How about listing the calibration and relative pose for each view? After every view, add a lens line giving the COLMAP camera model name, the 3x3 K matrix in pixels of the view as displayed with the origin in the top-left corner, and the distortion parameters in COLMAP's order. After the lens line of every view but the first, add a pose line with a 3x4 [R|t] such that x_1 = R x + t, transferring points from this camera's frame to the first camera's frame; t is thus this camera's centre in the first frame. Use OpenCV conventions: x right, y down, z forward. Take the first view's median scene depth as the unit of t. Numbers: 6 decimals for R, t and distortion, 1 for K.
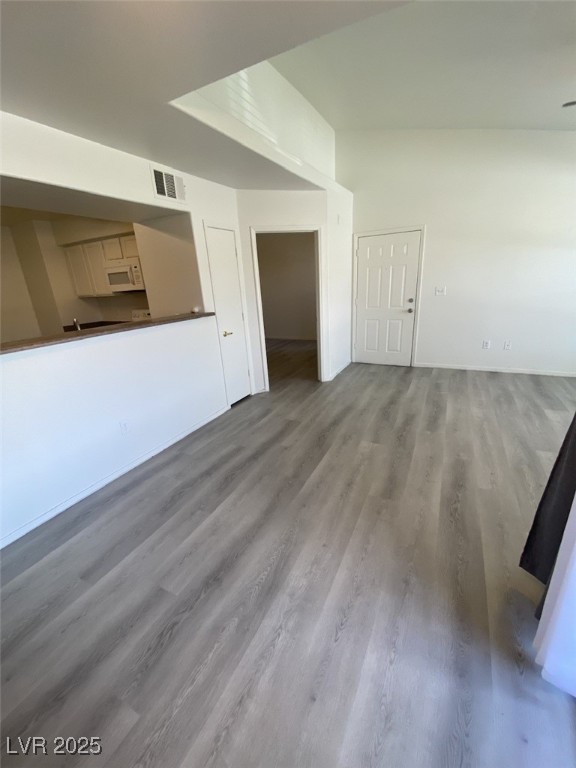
lens RADIAL K [[310.5, 0, 286.5], [0, 310.5, 386.0], [0, 0, 1]] dist [0.029914, -0.025665]
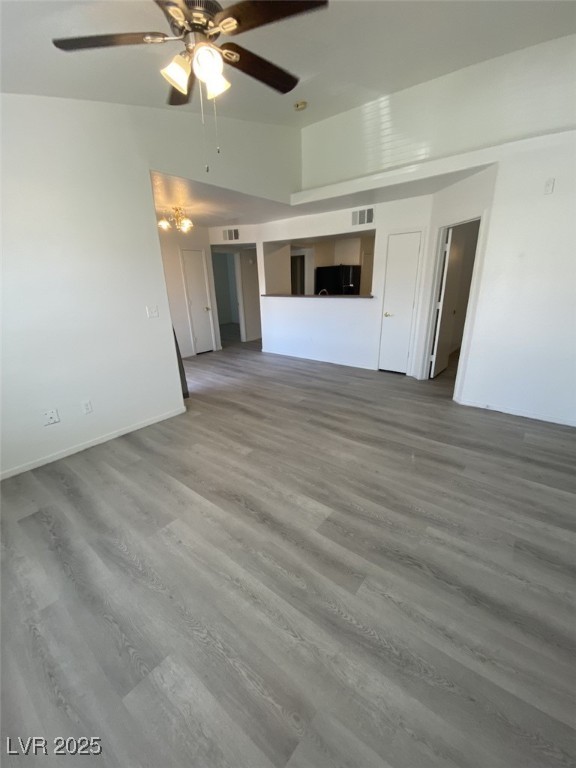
lens RADIAL K [[310.5, 0, 286.5], [0, 310.5, 386.0], [0, 0, 1]] dist [0.029914, -0.025665]
pose [[-0.206127, 0.375654, -0.903546, 1.251616], [-0.284284, 0.860559, 0.422636, -0.359895], [0.936320, 0.343980, -0.070592, 0.827720]]
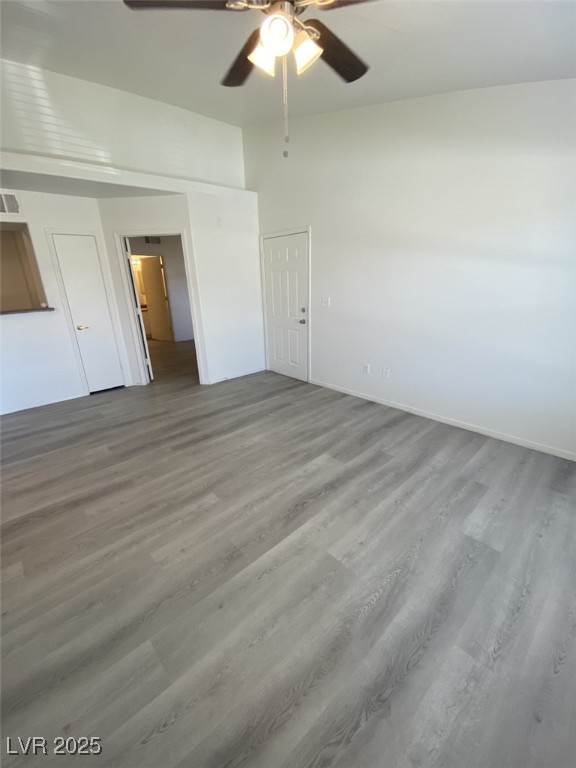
lens RADIAL K [[310.5, 0, 286.5], [0, 310.5, 386.0], [0, 0, 1]] dist [0.029914, -0.025665]
pose [[0.936852, 0.144939, -0.318277, 0.916962], [-0.139518, 0.989416, 0.039896, -0.114776], [0.320691, 0.007029, 0.947158, 0.177268]]
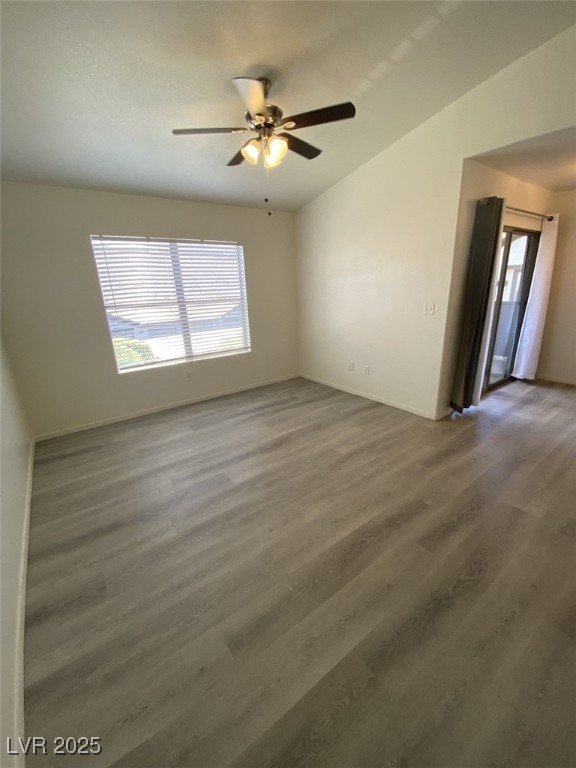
lens RADIAL K [[310.5, 0, 286.5], [0, 310.5, 386.0], [0, 0, 1]] dist [0.029914, -0.025665]
pose [[-0.889781, -0.048350, 0.453819, 0.368496], [0.233488, 0.806162, 0.543678, -0.468718], [-0.392139, 0.589716, -0.706018, 1.274533]]
